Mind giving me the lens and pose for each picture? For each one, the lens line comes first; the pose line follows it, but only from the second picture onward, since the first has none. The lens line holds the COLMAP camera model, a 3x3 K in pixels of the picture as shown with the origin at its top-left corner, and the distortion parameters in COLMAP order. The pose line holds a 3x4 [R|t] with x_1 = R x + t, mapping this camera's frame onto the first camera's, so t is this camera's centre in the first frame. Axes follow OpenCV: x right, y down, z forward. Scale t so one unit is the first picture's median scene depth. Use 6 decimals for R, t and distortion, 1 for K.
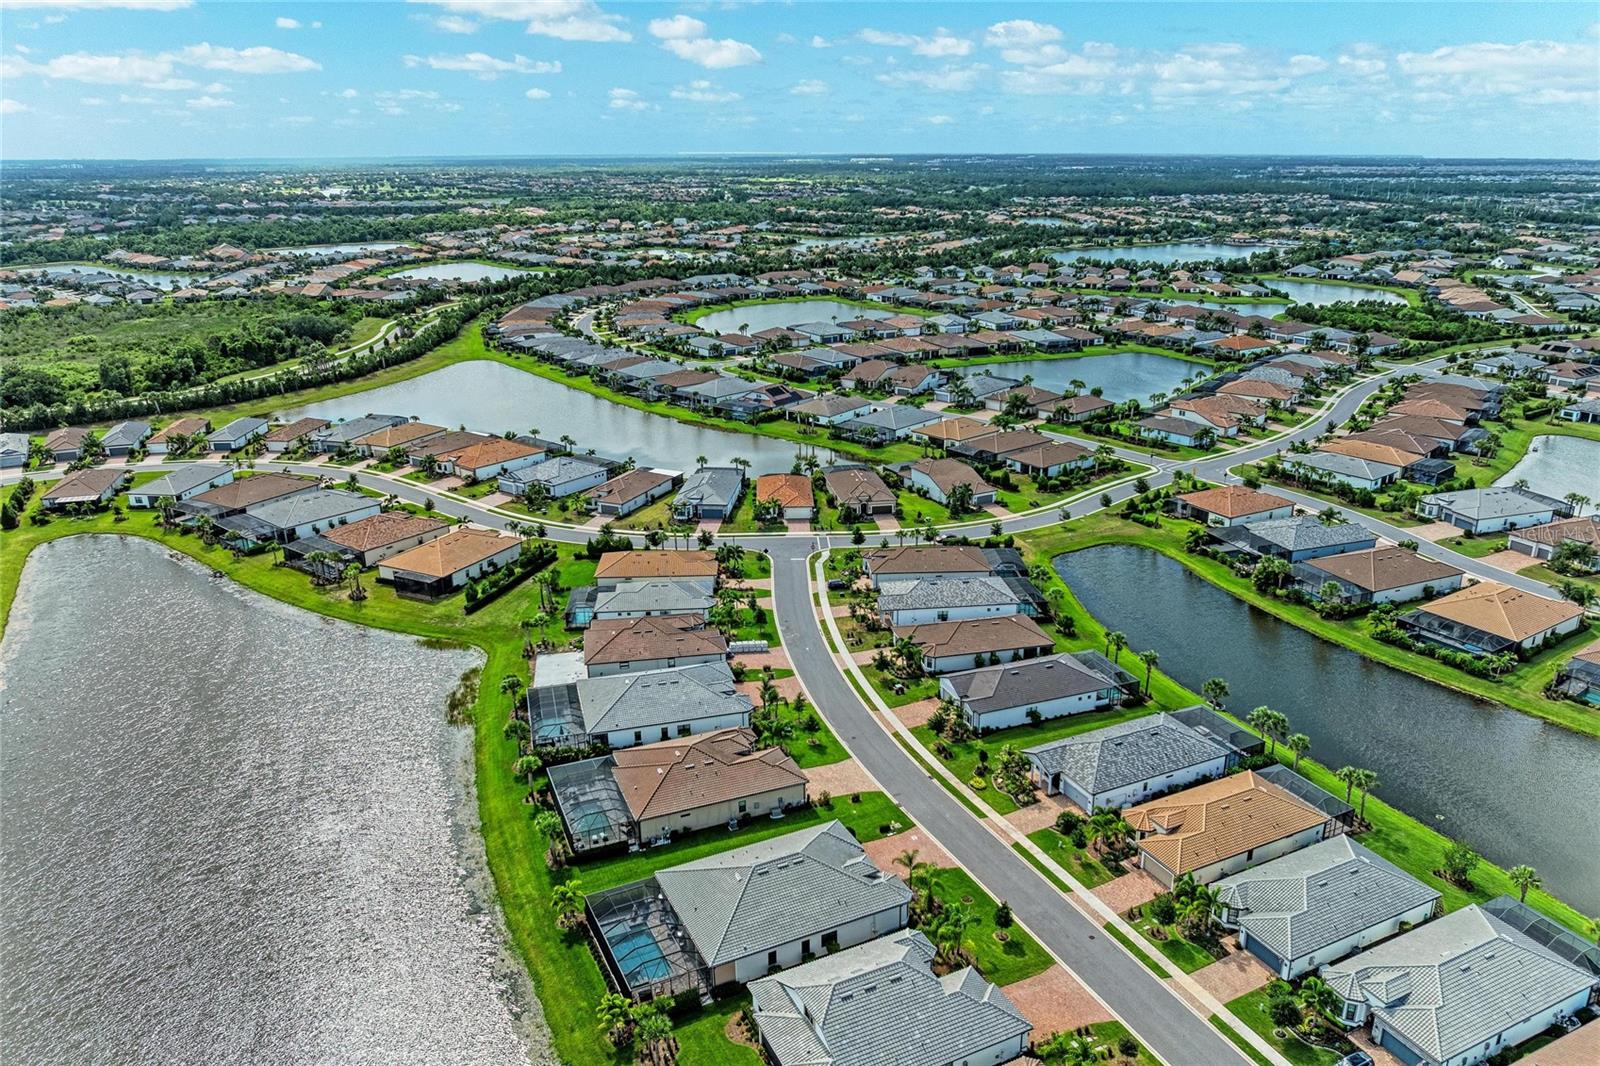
lens RADIAL K [[1127.1, 0, 800.0], [0, 1127.1, 533.0], [0, 0, 1]] dist [-0.003208, -0.002578]
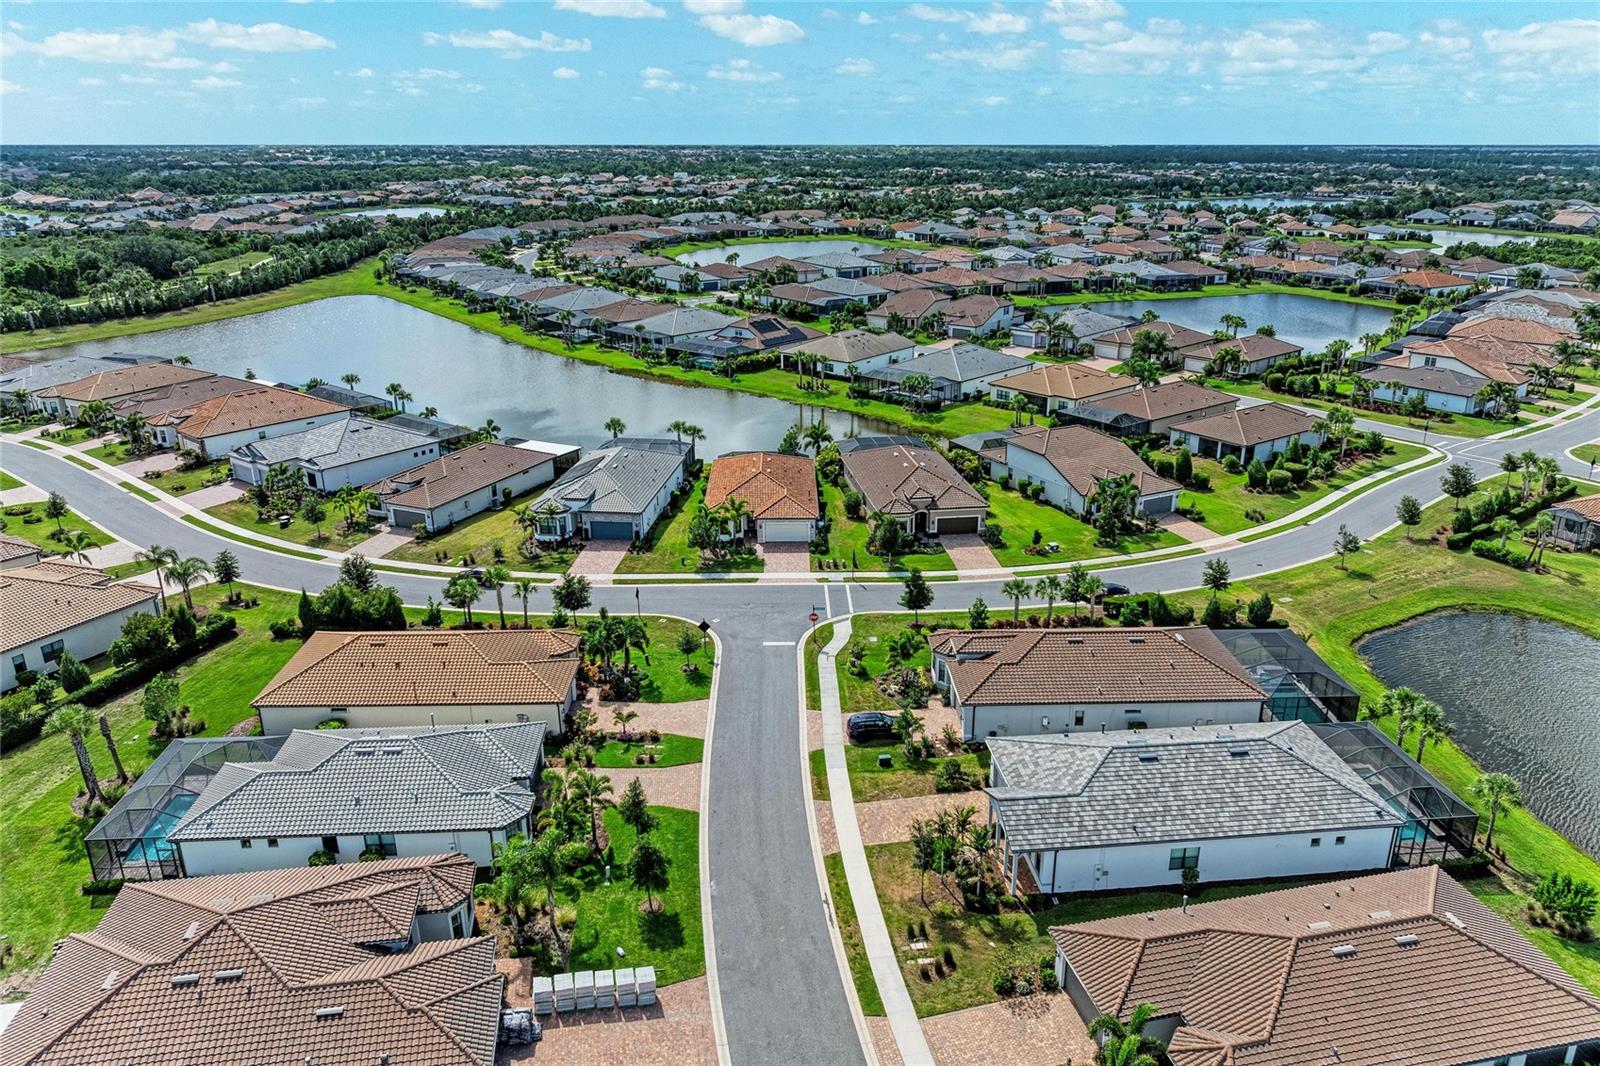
lens RADIAL K [[1127.0, 0, 807.3], [0, 1127.0, 533.7], [0, 0, 1]] dist [-0.016164, -0.008136]
pose [[0.999929, 0.010293, -0.006057, 0.007863], [-0.010221, 0.999879, 0.011754, -0.017341], [0.006177, -0.011691, 0.999913, 0.395330]]
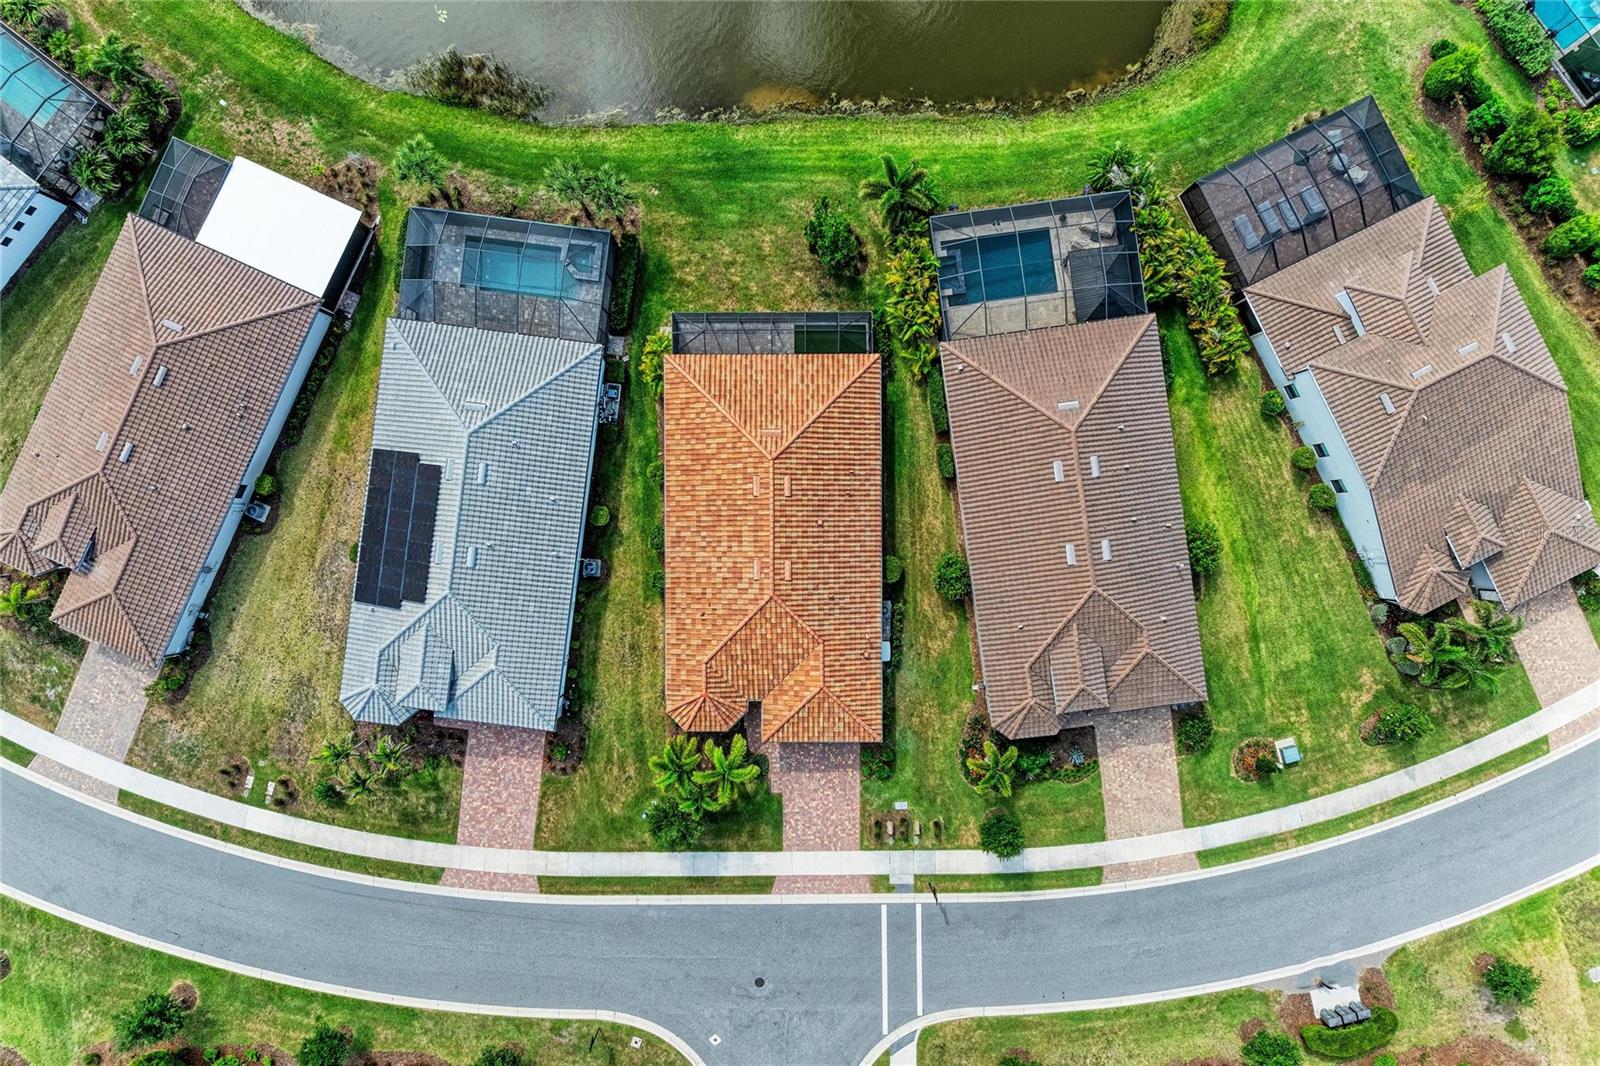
lens RADIAL K [[1127.0, 0, 807.3], [0, 1127.0, 533.7], [0, 0, 1]] dist [-0.016164, -0.008136]
pose [[0.999579, 0.027305, 0.009770, -0.007014], [-0.018037, 0.321549, 0.946721, -0.222128], [0.022709, -0.946499, 0.321906, 0.737797]]
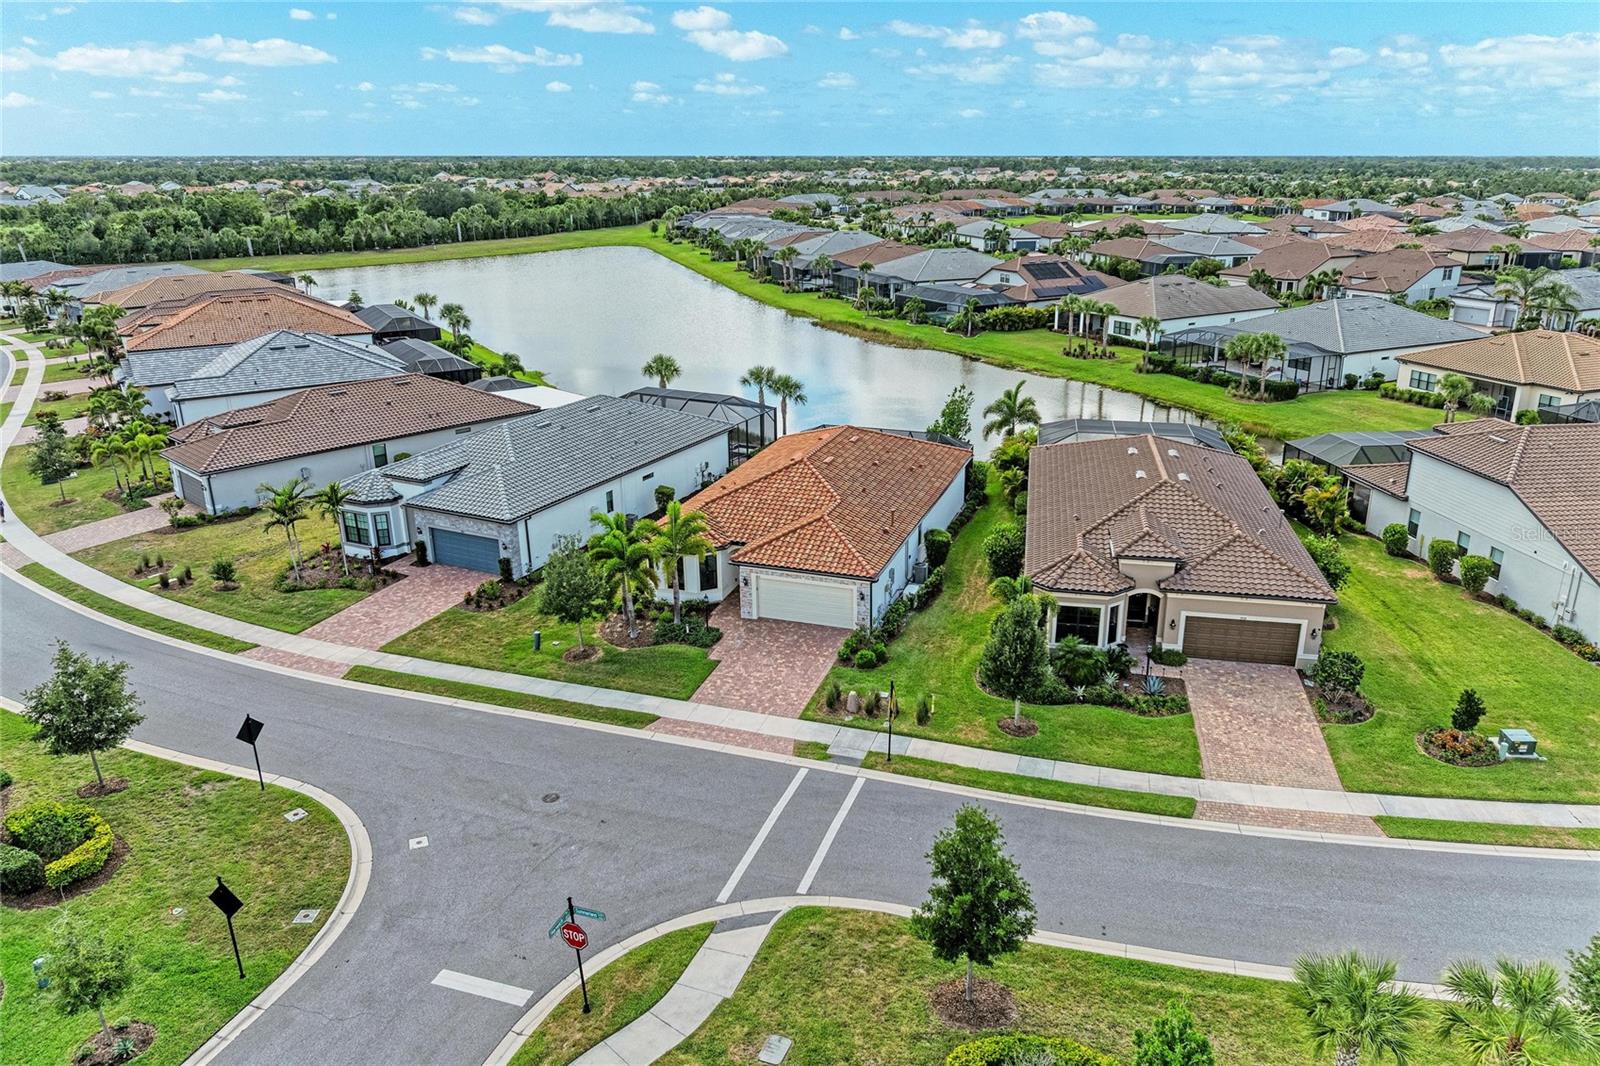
lens RADIAL K [[1124.1, 0, 811.0], [0, 1124.1, 534.2], [0, 0, 1]] dist [-0.017052, 0.001955]
pose [[0.937789, 0.117756, -0.326627, 0.050211], [-0.117572, 0.992855, 0.020380, -0.026163], [0.326693, 0.019290, 0.944934, 0.620951]]
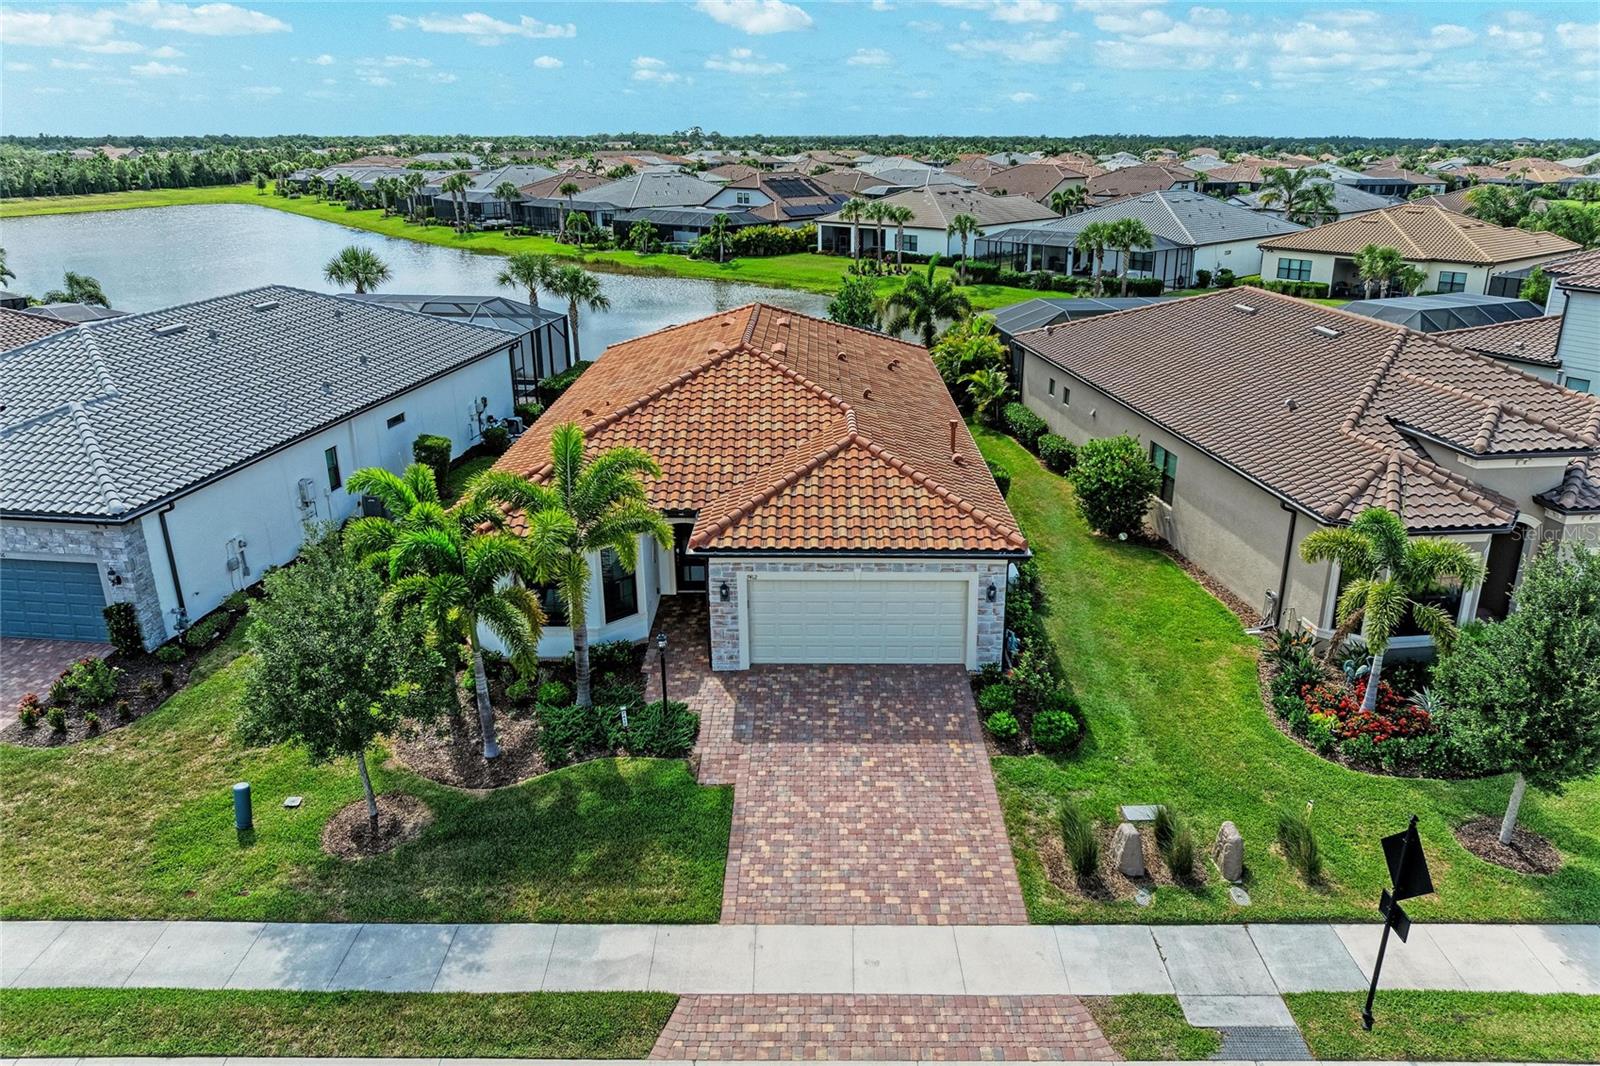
lens RADIAL K [[1124.1, 0, 811.0], [0, 1124.1, 534.2], [0, 0, 1]] dist [-0.017052, 0.001955]
pose [[0.999393, 0.019233, -0.029051, -0.002437], [-0.018927, 0.999763, 0.010777, -0.019691], [0.029252, -0.010221, 0.999520, 0.696843]]
